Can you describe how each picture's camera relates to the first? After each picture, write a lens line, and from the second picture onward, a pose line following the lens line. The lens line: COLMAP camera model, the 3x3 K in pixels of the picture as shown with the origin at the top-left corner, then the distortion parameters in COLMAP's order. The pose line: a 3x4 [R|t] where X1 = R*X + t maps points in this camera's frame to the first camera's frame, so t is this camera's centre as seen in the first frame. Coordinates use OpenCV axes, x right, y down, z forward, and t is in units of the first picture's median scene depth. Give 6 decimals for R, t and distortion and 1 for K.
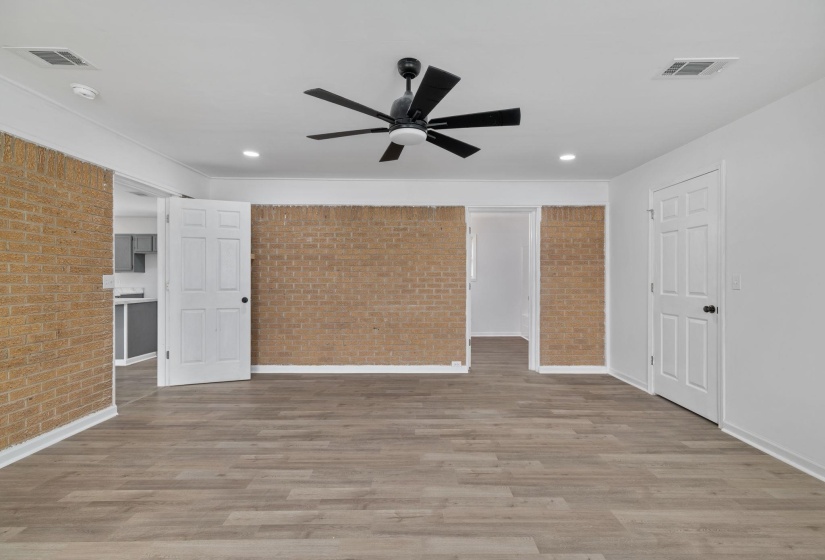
lens RADIAL K [[367.0, 0, 418.4], [0, 367.0, 278.6], [0, 0, 1]] dist [0.006585, -0.000432]
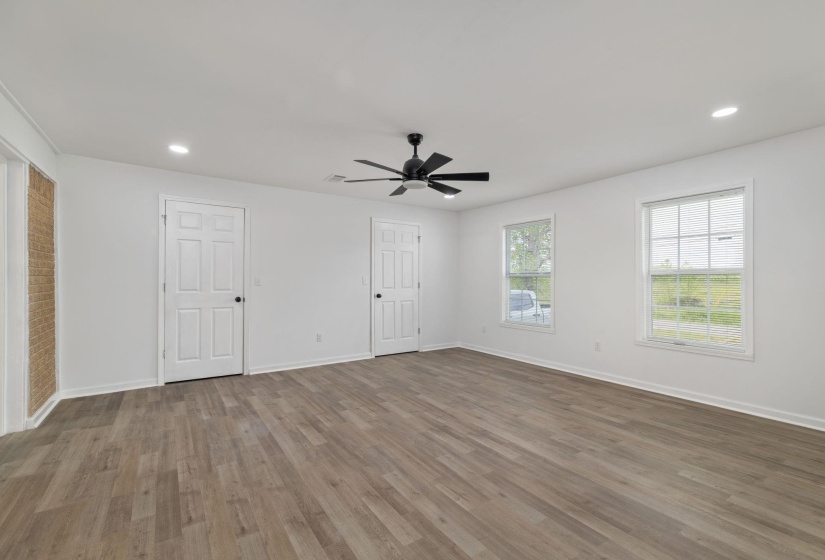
lens RADIAL K [[367.0, 0, 418.4], [0, 367.0, 278.6], [0, 0, 1]] dist [0.006585, -0.000432]
pose [[-0.556849, 0.000480, 0.830614, -0.995739], [-0.002949, 0.999992, -0.002555, -0.000287], [-0.830609, -0.003872, -0.556843, 1.422946]]
